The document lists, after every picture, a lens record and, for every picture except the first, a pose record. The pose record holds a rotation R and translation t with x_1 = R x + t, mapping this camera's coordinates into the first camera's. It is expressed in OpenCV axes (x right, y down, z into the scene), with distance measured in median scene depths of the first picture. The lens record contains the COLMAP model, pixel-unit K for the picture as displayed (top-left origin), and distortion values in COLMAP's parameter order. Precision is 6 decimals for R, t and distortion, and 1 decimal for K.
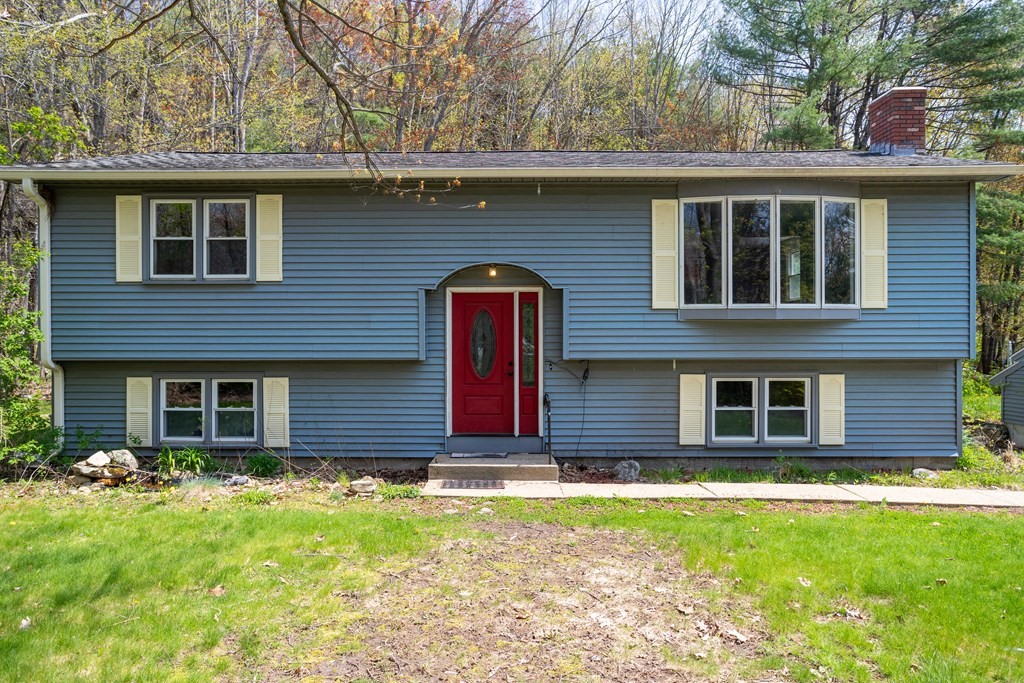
lens RADIAL K [[621.0, 0, 518.3], [0, 621.0, 346.7], [0, 0, 1]] dist [-0.002578, 0.007942]
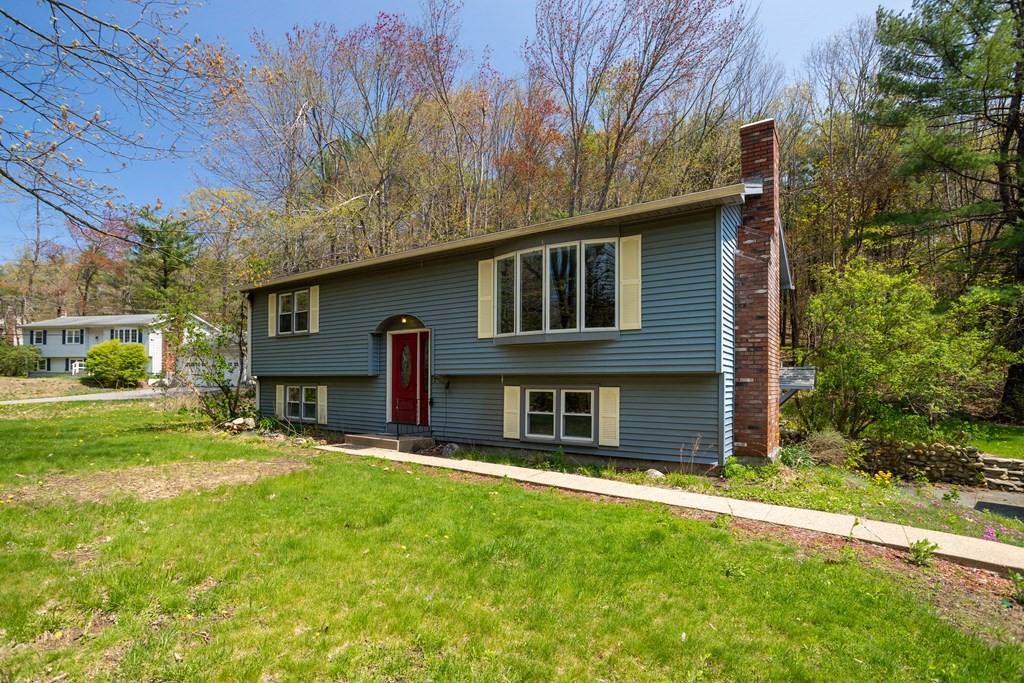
lens RADIAL K [[503.8, 0, 513.0], [0, 503.8, 365.5], [0, 0, 1]] dist [-0.030383, 0.002136]
pose [[0.827935, -0.013683, -0.560657, 0.906007], [0.011221, 0.999906, -0.007833, 0.009244], [0.560712, 0.000194, 0.828011, 0.099865]]
